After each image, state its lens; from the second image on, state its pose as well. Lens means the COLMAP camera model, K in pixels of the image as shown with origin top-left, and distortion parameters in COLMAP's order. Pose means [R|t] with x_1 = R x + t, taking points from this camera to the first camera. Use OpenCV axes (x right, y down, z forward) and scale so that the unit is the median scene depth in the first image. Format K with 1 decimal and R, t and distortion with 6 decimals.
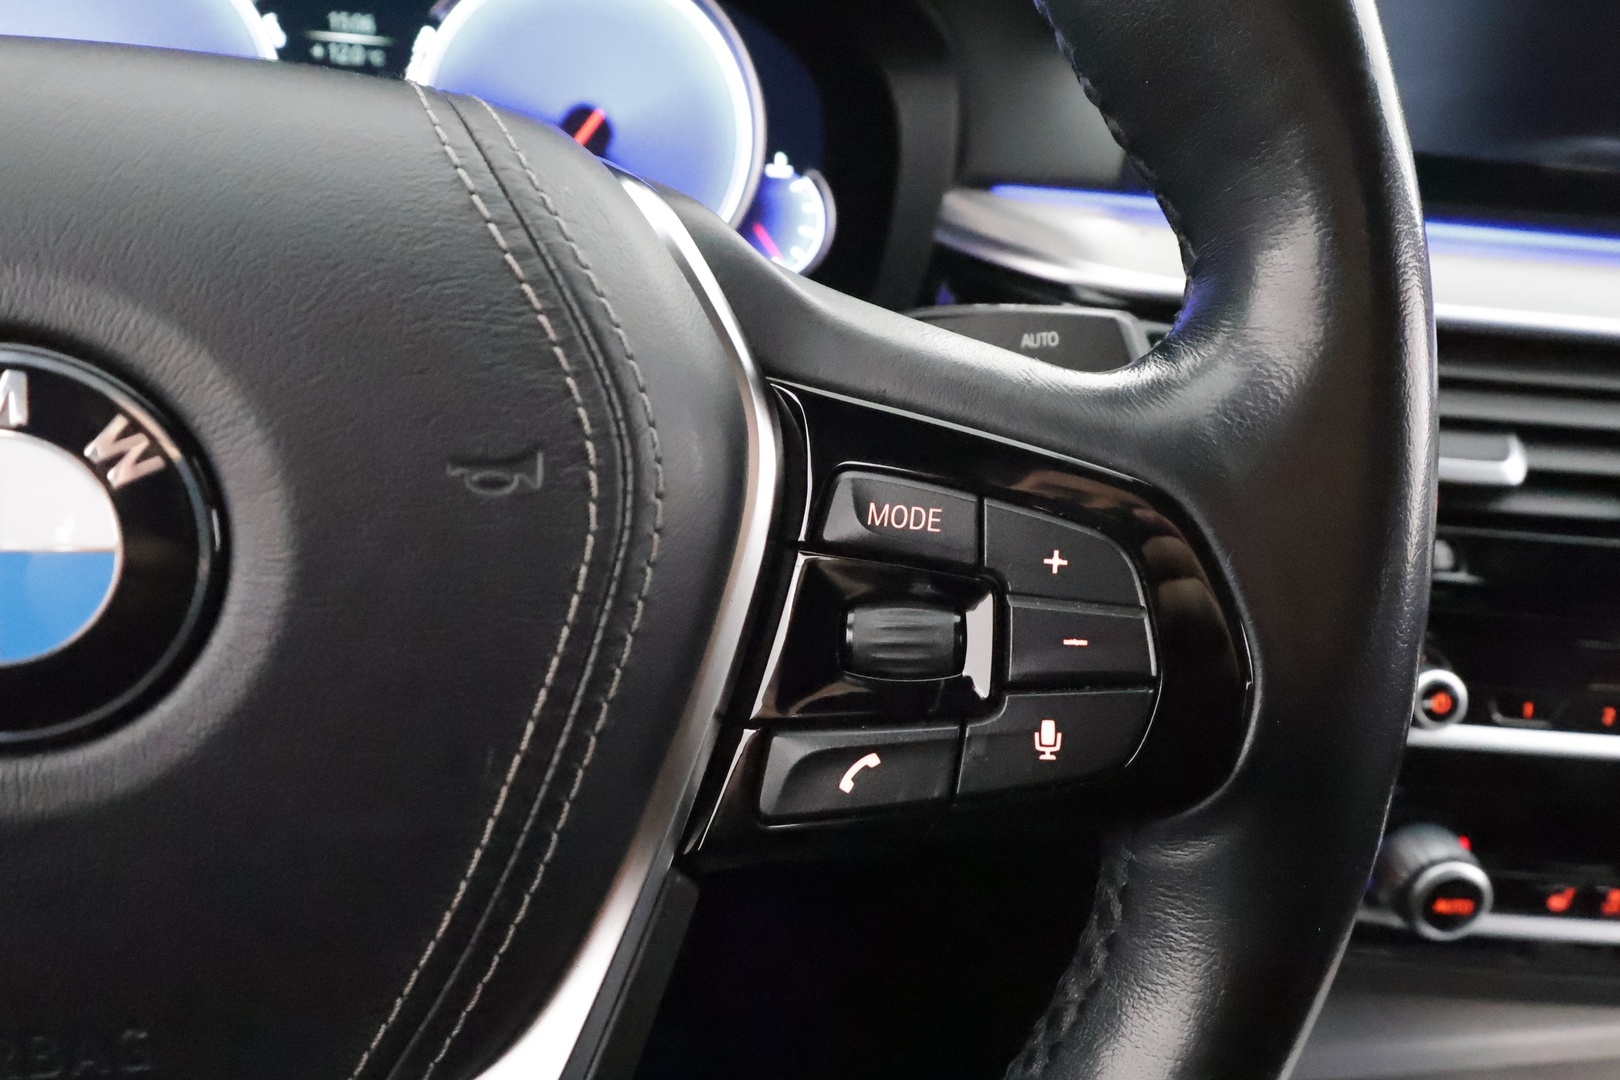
lens RADIAL K [[1293.1, 0, 803.9], [0, 1293.1, 554.8], [0, 0, 1]] dist [0.001515, 0.002477]
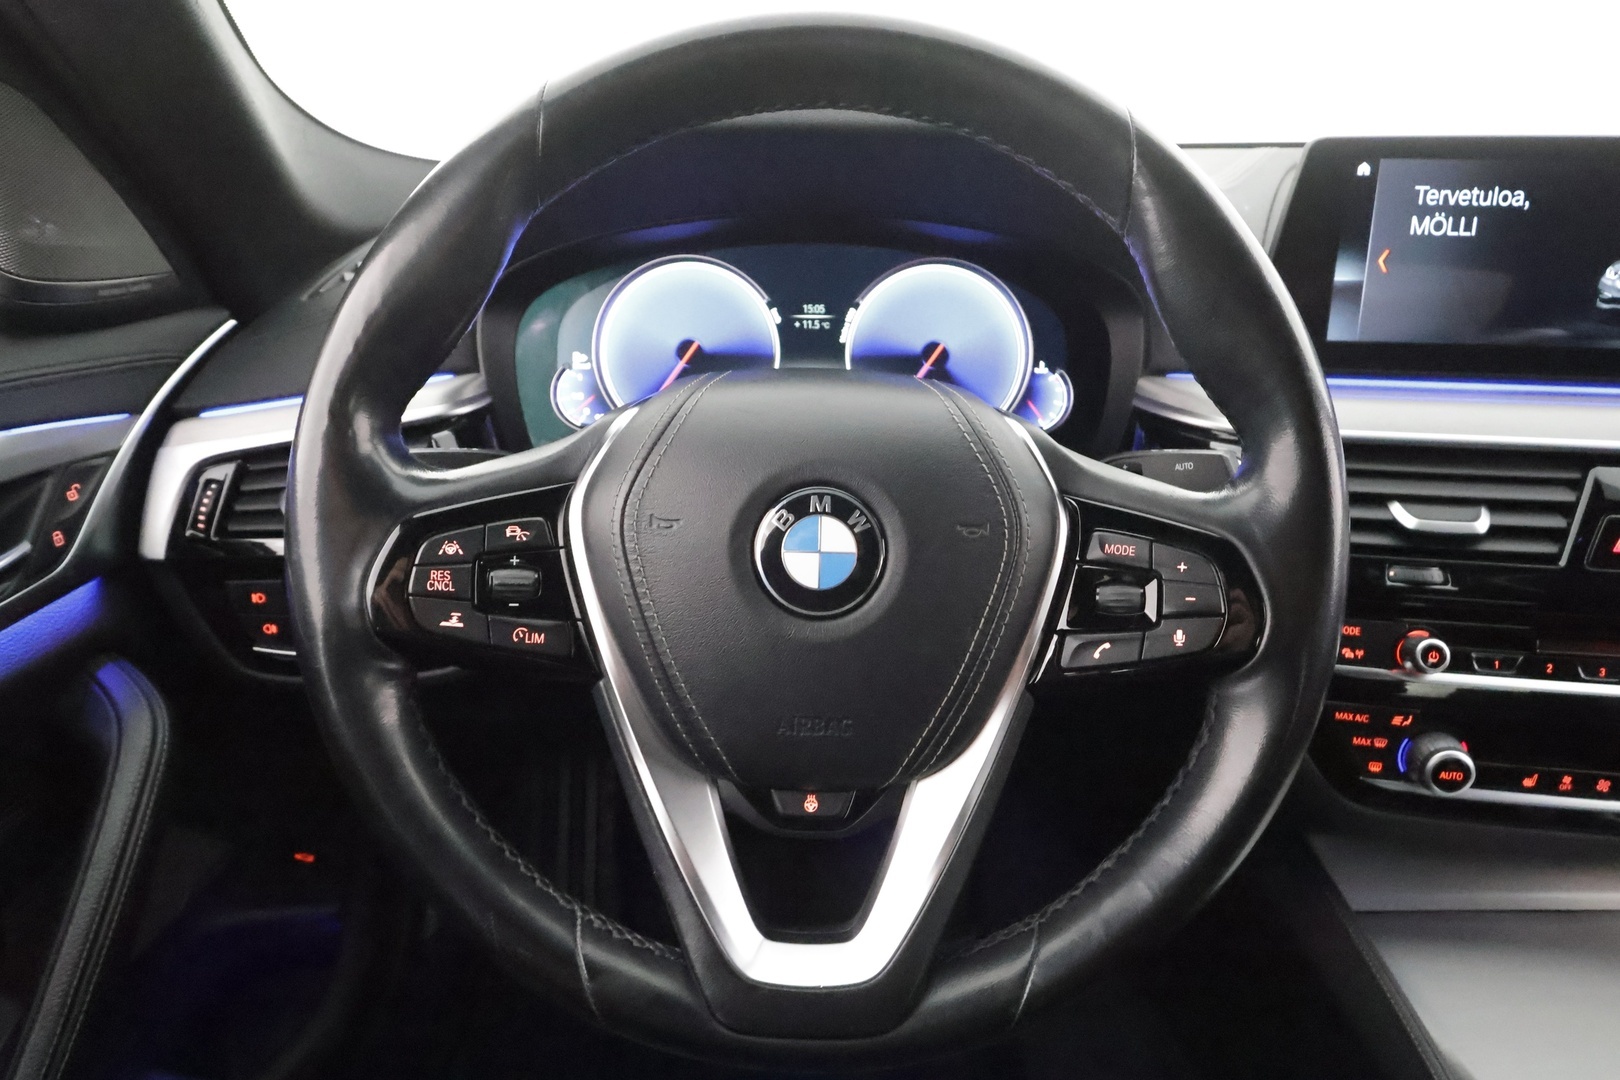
lens RADIAL K [[1118.3, 0, 812.1], [0, 1118.3, 547.6], [0, 0, 1]] dist [0.004403, 0.002377]
pose [[0.981487, -0.020706, -0.190408, -0.059789], [0.007418, 0.997503, -0.070236, 0.078665], [0.191387, 0.067524, 0.979189, -0.814205]]
